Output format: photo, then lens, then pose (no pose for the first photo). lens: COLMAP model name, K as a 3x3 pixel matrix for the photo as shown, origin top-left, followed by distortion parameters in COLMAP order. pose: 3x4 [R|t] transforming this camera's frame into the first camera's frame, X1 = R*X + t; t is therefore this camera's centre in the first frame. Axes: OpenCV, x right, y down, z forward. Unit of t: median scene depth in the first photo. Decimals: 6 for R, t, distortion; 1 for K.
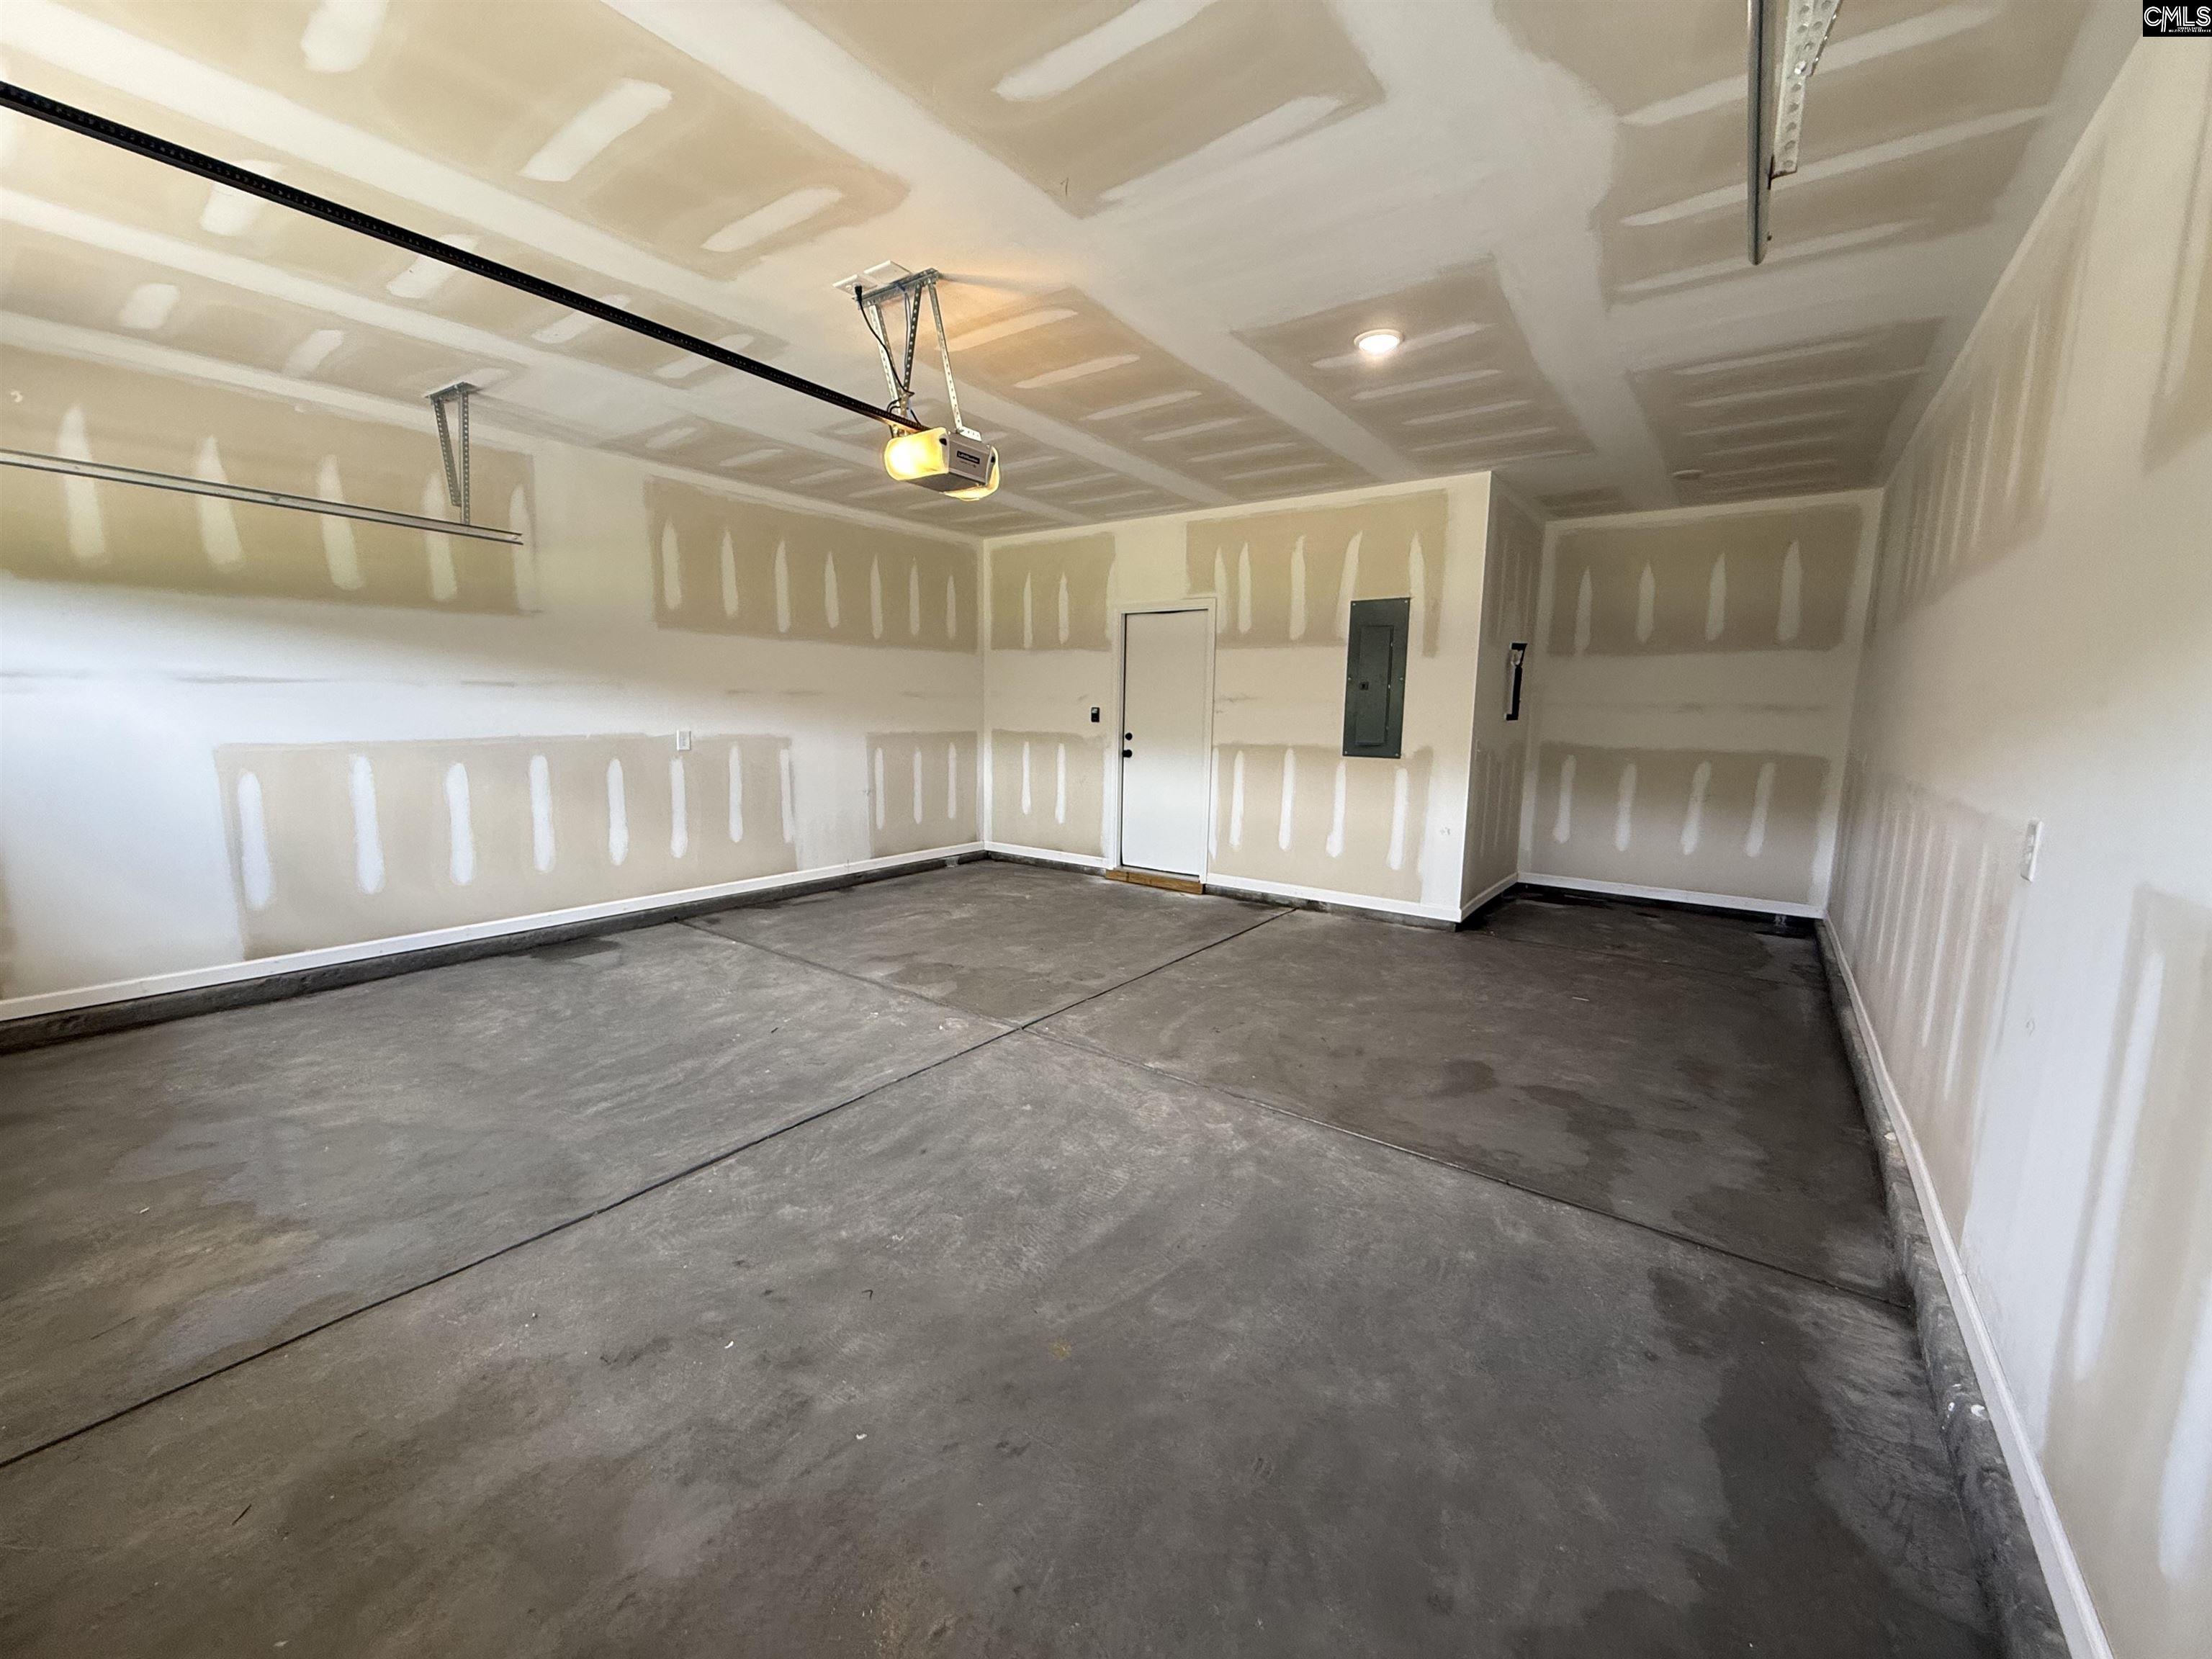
lens RADIAL K [[890.5, 0, 1106.0], [0, 890.5, 829.5], [0, 0, 1]] dist [-0.001186, -0.000070]
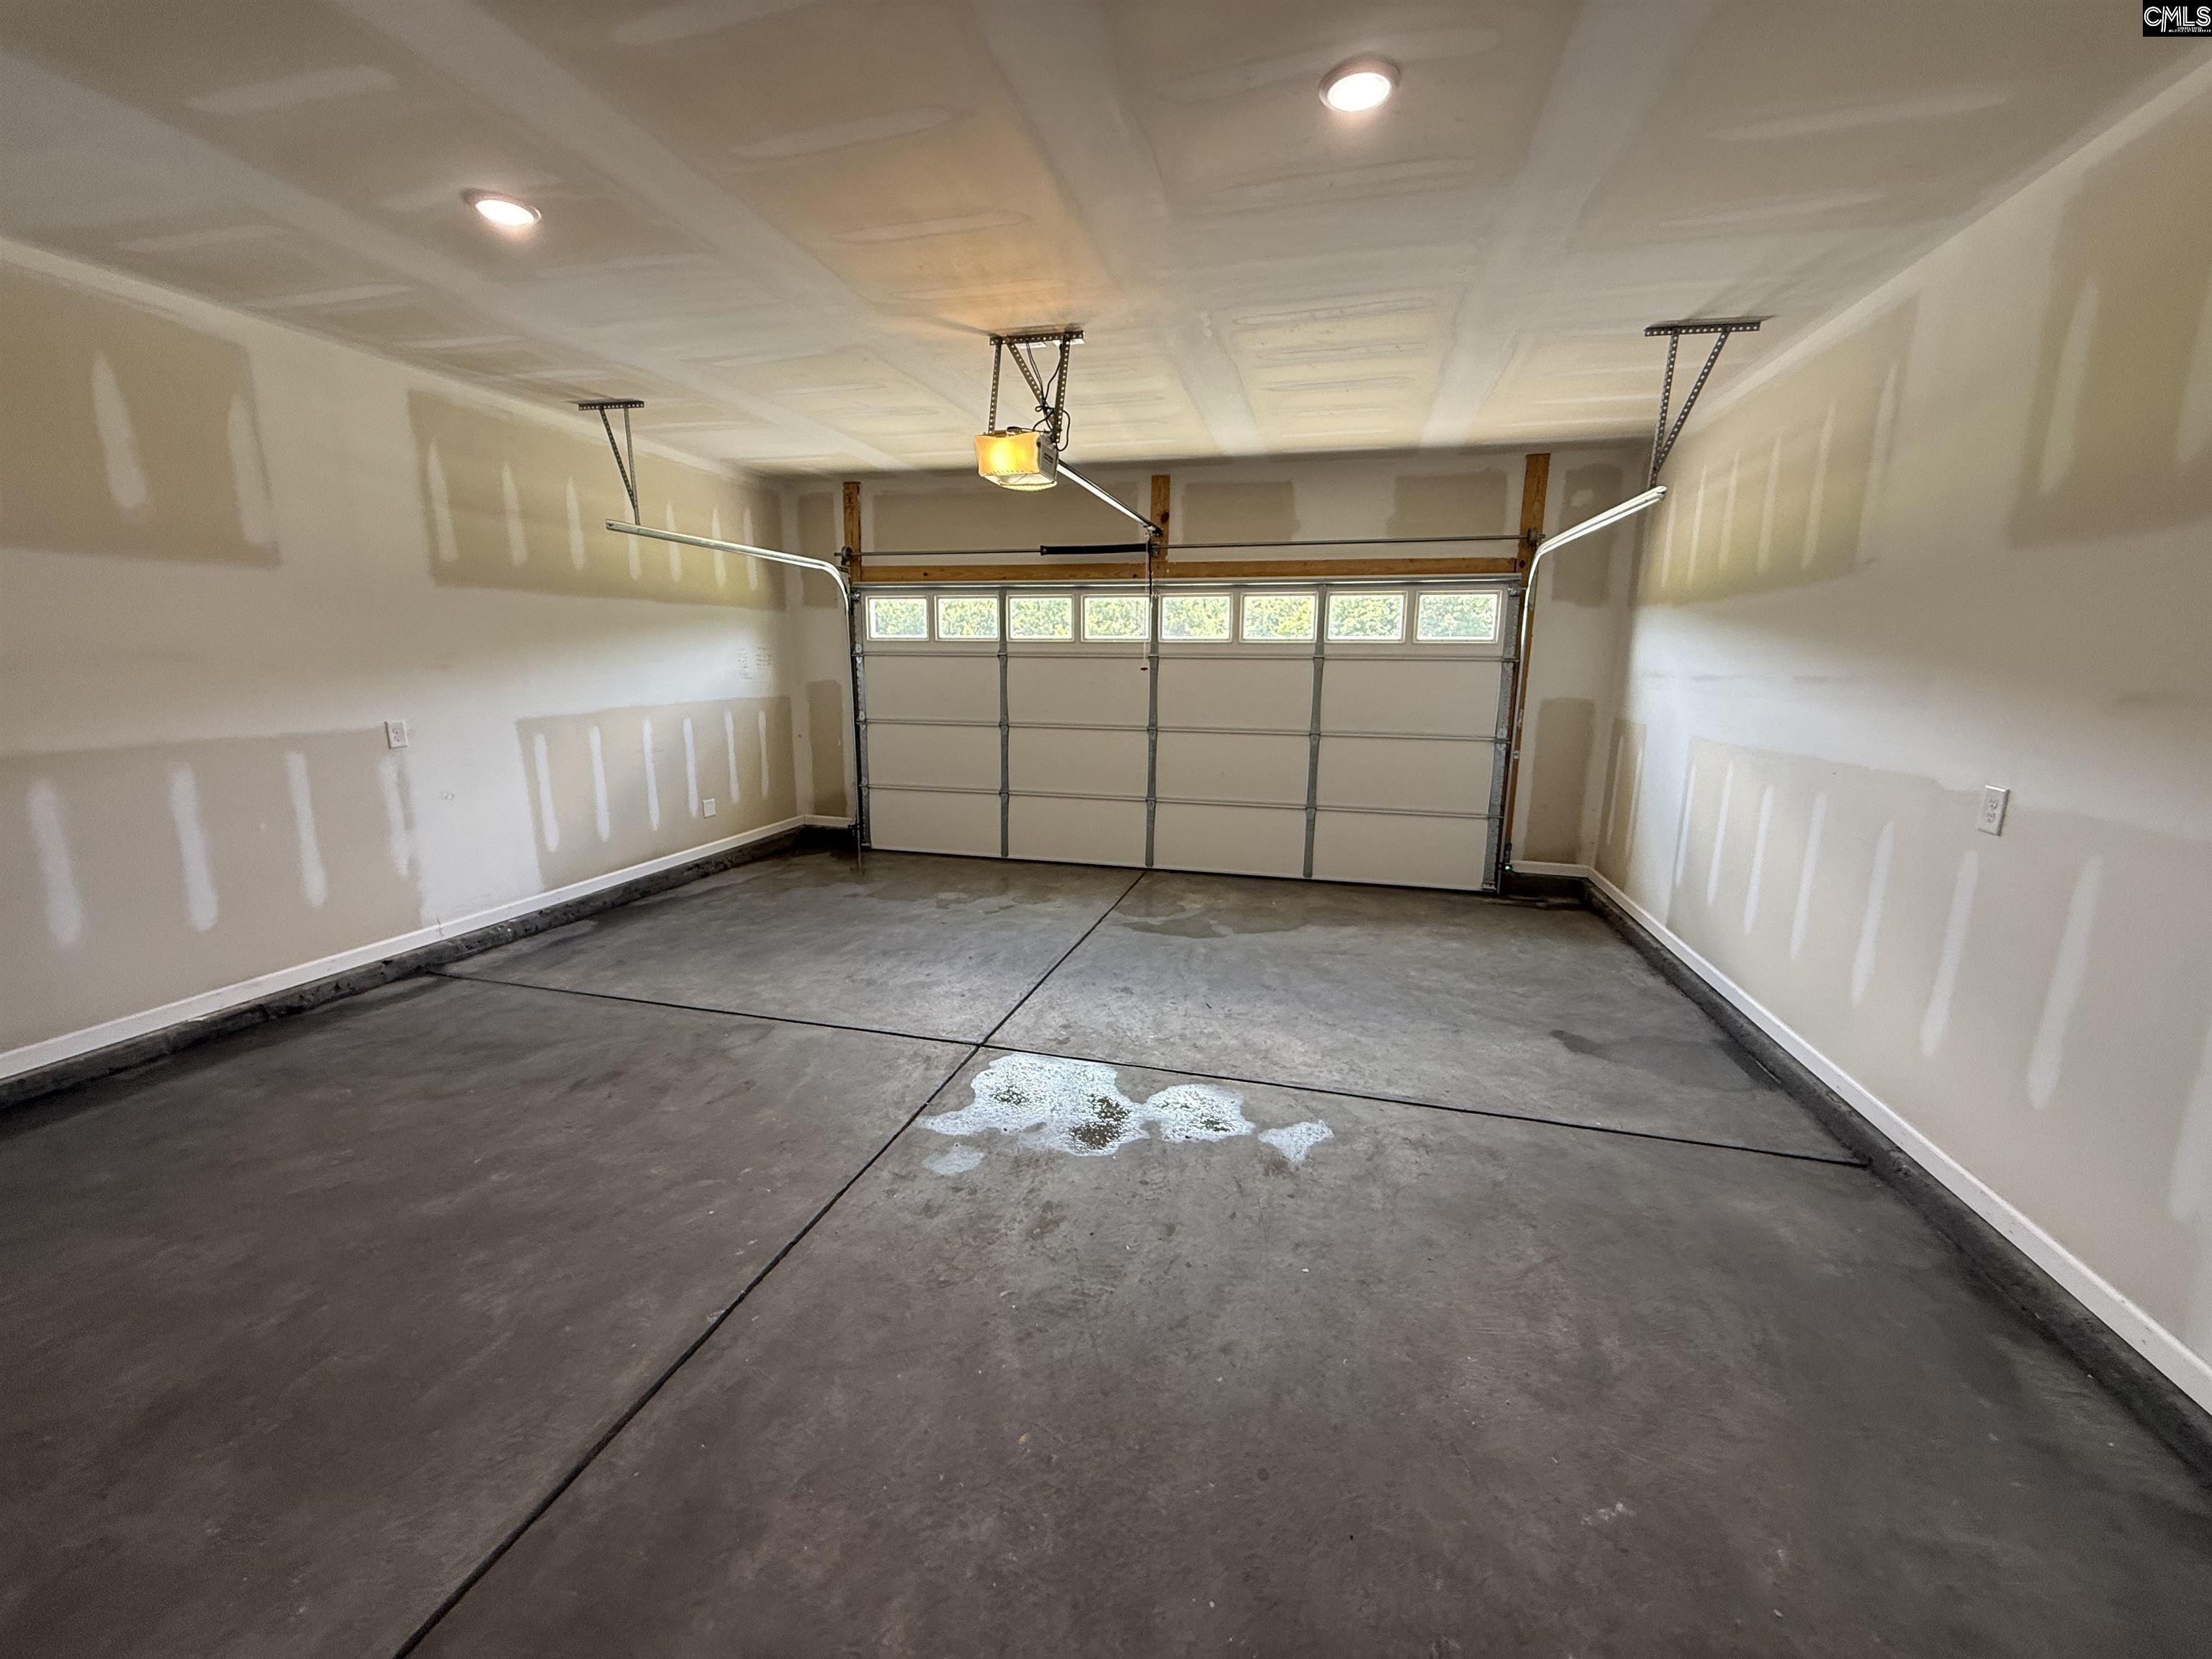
lens RADIAL K [[890.5, 0, 1106.0], [0, 890.5, 829.5], [0, 0, 1]] dist [-0.001186, -0.000070]
pose [[-0.930338, 0.042553, -0.364226, 0.146587], [-0.076415, 0.948943, 0.306054, -0.375656], [0.358653, 0.312566, -0.879585, 2.436732]]
